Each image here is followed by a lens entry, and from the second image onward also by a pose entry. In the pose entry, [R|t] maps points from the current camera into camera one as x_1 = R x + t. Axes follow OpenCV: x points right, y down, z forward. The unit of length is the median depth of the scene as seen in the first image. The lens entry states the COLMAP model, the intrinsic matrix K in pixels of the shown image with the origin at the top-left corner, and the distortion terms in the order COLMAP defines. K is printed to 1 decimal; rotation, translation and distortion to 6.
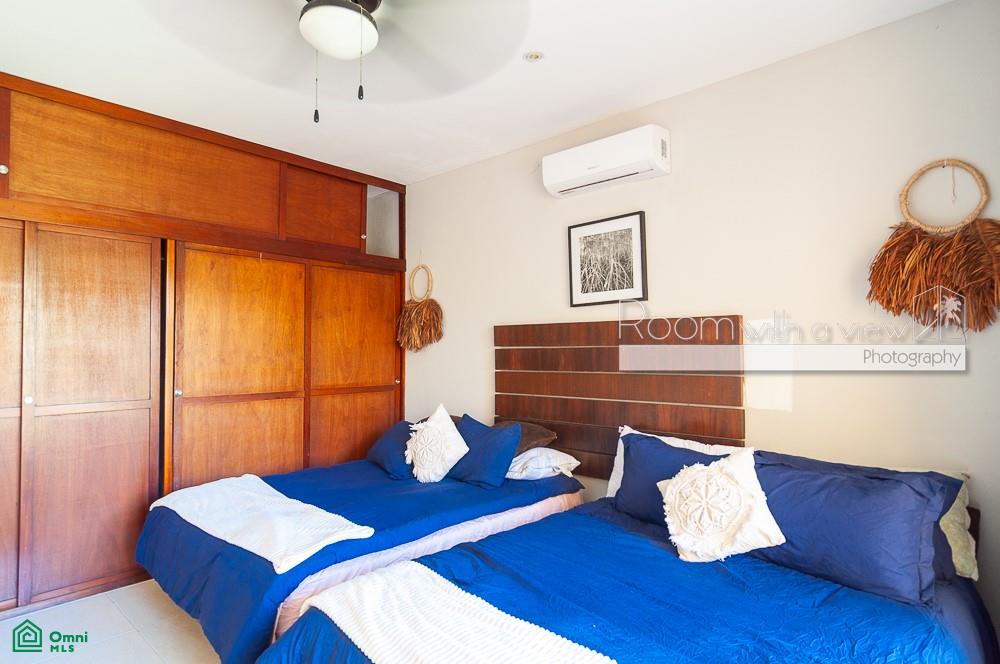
lens RADIAL K [[530.5, 0, 500.0], [0, 530.5, 332.0], [0, 0, 1]] dist [0.000601, 0.000304]
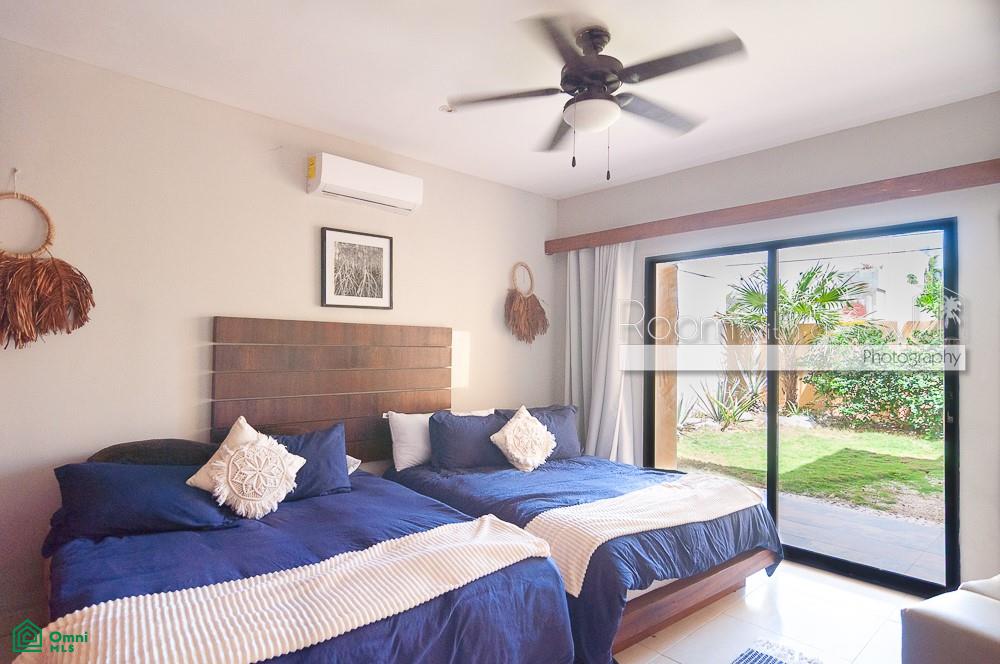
lens RADIAL K [[530.5, 0, 500.0], [0, 530.5, 332.0], [0, 0, 1]] dist [0.000601, 0.000304]
pose [[0.127194, 0.036324, 0.991213, -0.878381], [-0.048814, 0.998348, -0.030322, 0.017232], [-0.990676, -0.044528, 0.128757, 0.555494]]
